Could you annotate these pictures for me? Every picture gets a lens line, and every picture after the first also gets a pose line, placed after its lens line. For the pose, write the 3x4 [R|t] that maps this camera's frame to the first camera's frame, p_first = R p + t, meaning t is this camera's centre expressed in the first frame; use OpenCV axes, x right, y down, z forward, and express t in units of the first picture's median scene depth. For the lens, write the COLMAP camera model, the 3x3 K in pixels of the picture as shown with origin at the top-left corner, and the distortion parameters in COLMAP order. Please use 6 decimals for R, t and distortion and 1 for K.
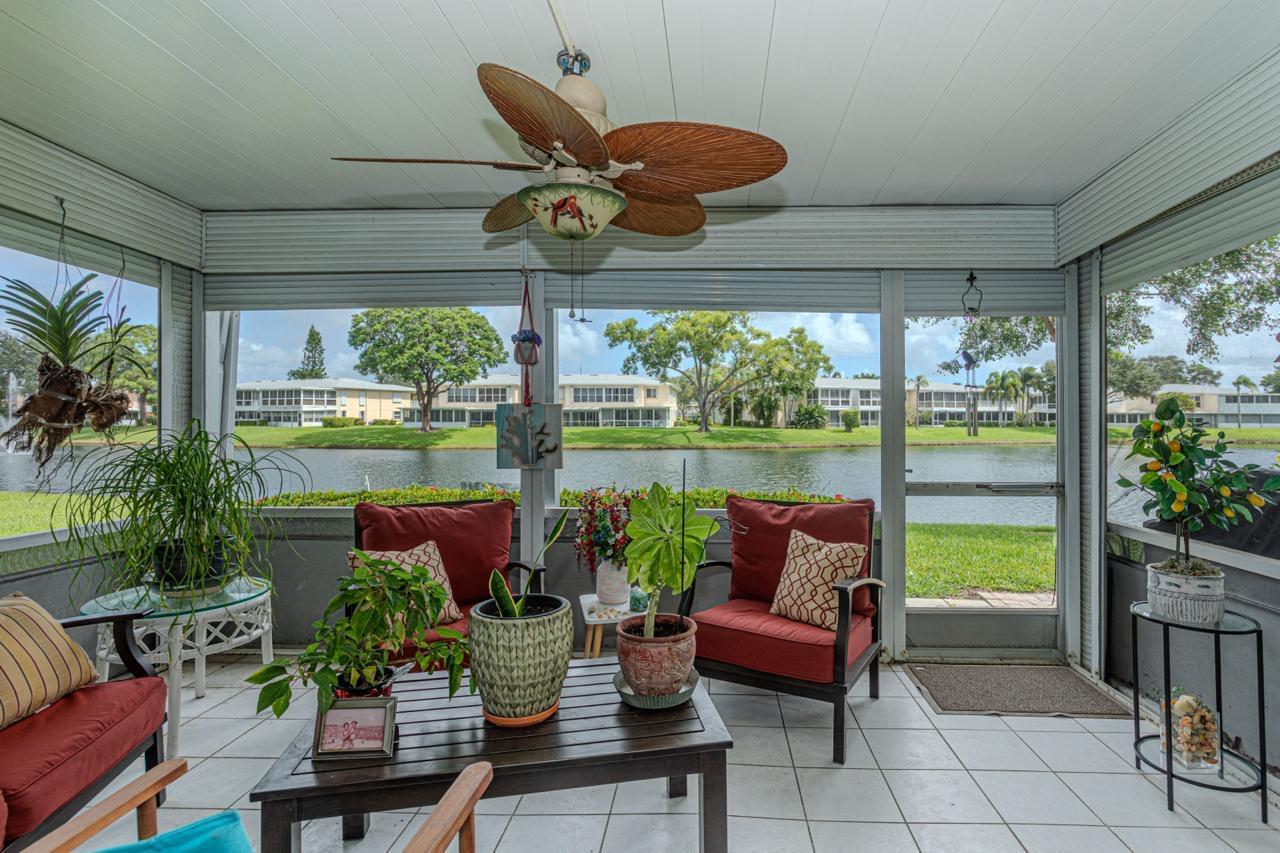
lens RADIAL K [[634.1, 0, 674.4], [0, 634.1, 398.3], [0, 0, 1]] dist [-0.000015, 0.000604]
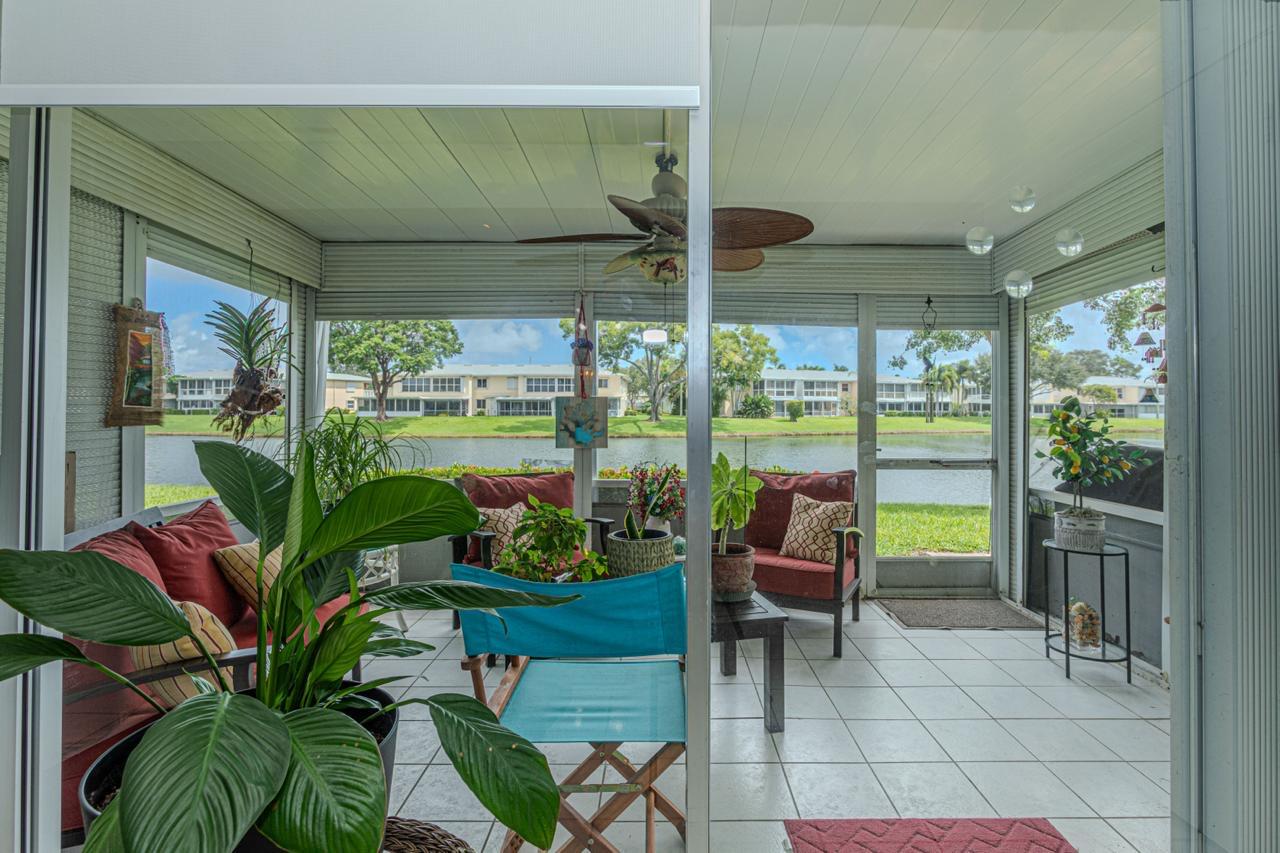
lens RADIAL K [[634.1, 0, 642.0], [0, 634.1, 390.7], [0, 0, 1]] dist [-0.000015, 0.000604]
pose [[0.999159, 0.003259, 0.040869, -0.058754], [-0.003439, 0.999985, 0.004333, -0.003167], [-0.040854, -0.004470, 0.999155, -0.094735]]
